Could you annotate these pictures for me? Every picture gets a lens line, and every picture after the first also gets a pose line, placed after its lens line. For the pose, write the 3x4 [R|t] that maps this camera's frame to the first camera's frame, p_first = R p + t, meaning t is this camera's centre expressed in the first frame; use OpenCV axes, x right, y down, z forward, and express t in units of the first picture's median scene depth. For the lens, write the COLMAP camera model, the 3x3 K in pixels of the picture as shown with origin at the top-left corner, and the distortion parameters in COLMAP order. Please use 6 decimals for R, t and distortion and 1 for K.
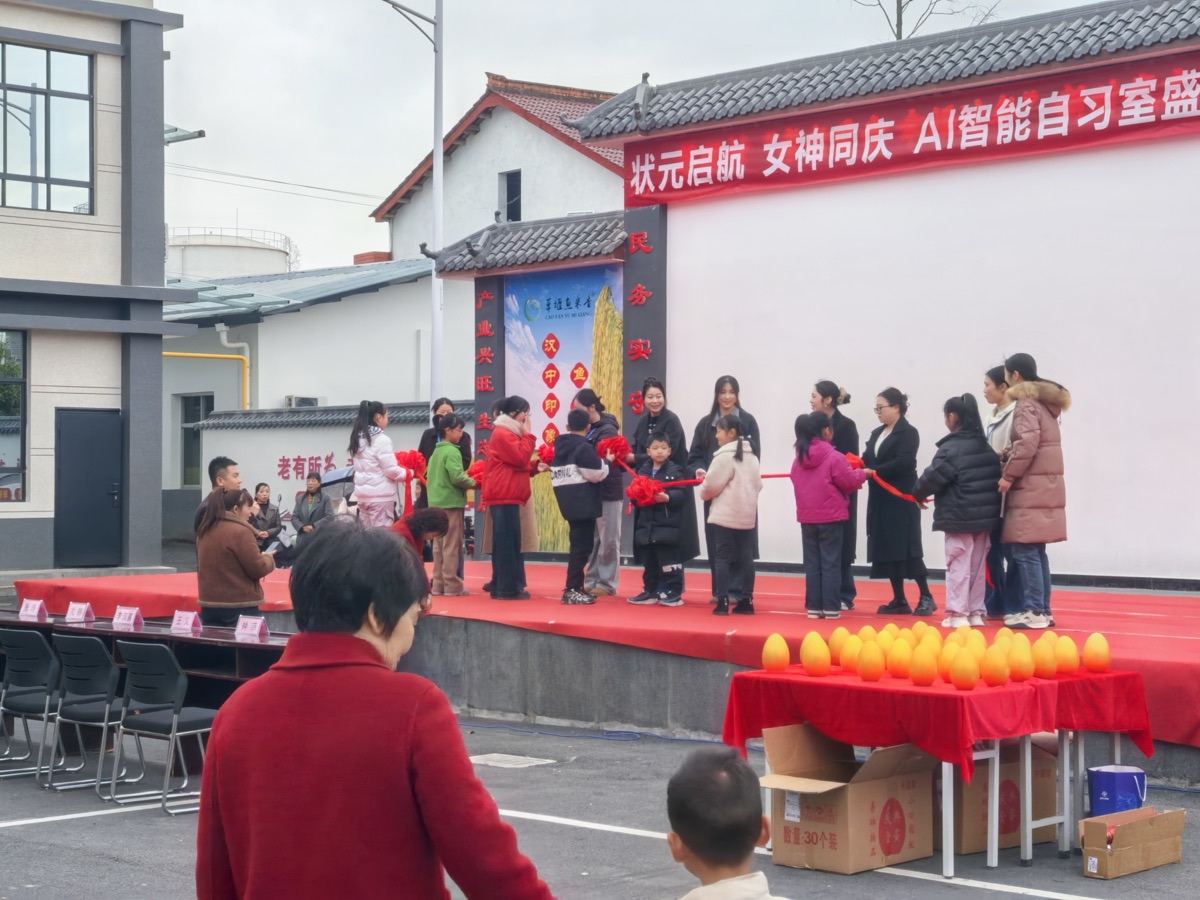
lens RADIAL K [[2266.6, 0, 597.0], [0, 2266.6, 426.5], [0, 0, 1]] dist [0.271677, -0.363523]
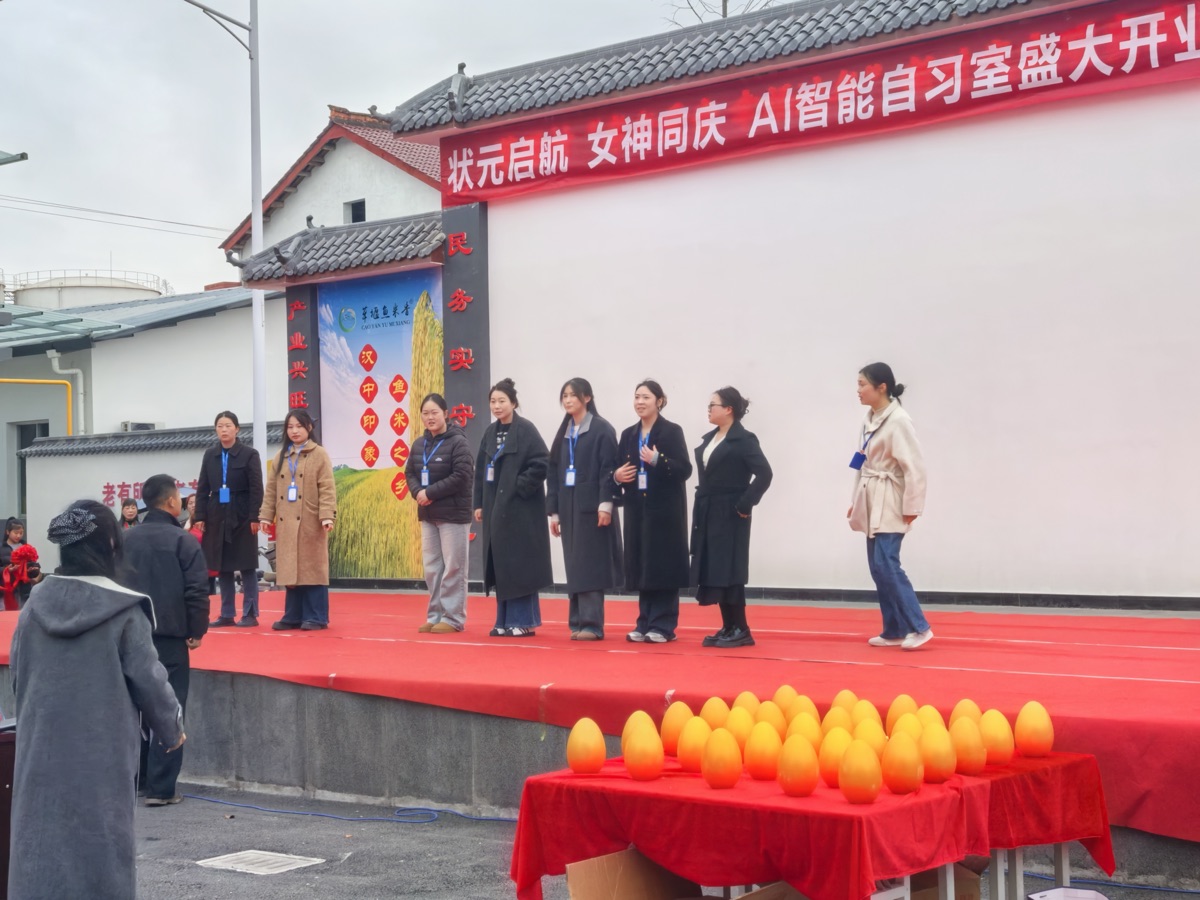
lens RADIAL K [[2073.8, 0, 600.0], [0, 2073.8, 450.0], [0, 0, 1]] dist [0.295232, 0.043444]
pose [[0.997426, -0.022100, 0.068208, 0.017442], [0.022017, 0.999756, 0.001967, 0.003240], [-0.068235, -0.000460, 0.997669, 0.153512]]
